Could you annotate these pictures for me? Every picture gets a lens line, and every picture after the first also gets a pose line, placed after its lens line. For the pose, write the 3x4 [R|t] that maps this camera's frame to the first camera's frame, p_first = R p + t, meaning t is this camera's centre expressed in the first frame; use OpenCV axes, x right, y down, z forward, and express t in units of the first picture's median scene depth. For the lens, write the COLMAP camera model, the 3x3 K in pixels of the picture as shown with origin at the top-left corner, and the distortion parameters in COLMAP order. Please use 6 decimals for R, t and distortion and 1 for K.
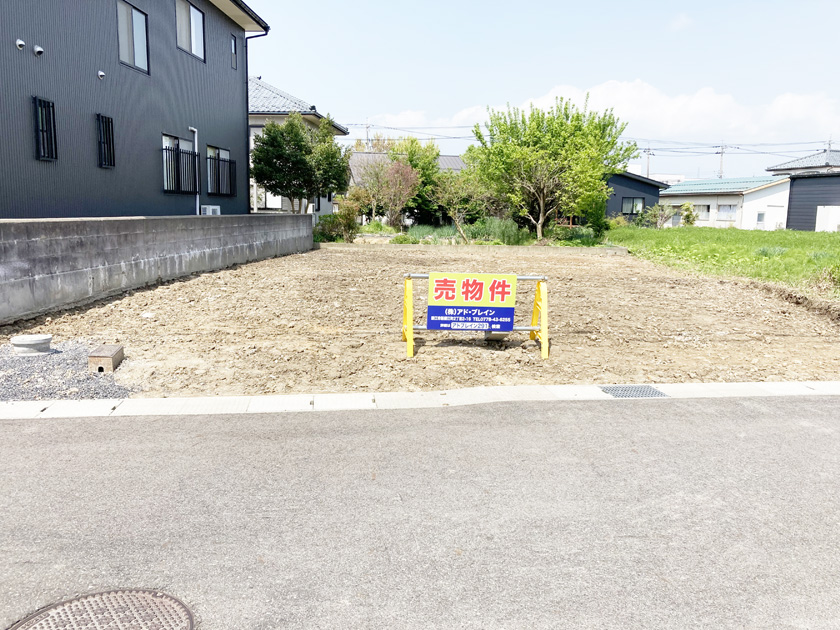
lens RADIAL K [[686.2, 0, 421.7], [0, 686.2, 316.5], [0, 0, 1]] dist [0.032972, -0.004085]
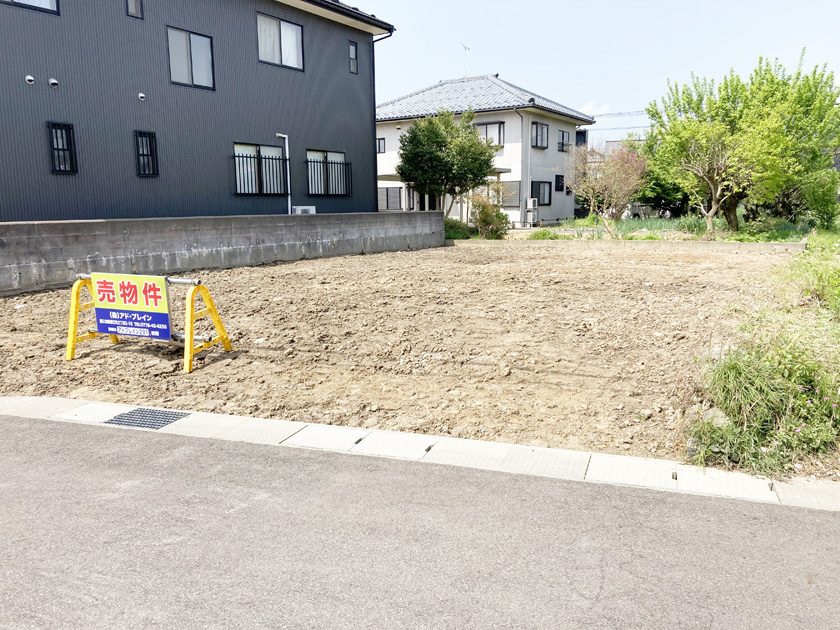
lens RADIAL K [[686.2, 0, 420.7], [0, 686.2, 311.3], [0, 0, 1]] dist [0.032972, -0.004085]
pose [[0.885758, 0.040321, -0.462392, 0.850830], [-0.040453, 0.999135, 0.009634, -0.038295], [0.462381, 0.010172, 0.886623, 0.347358]]
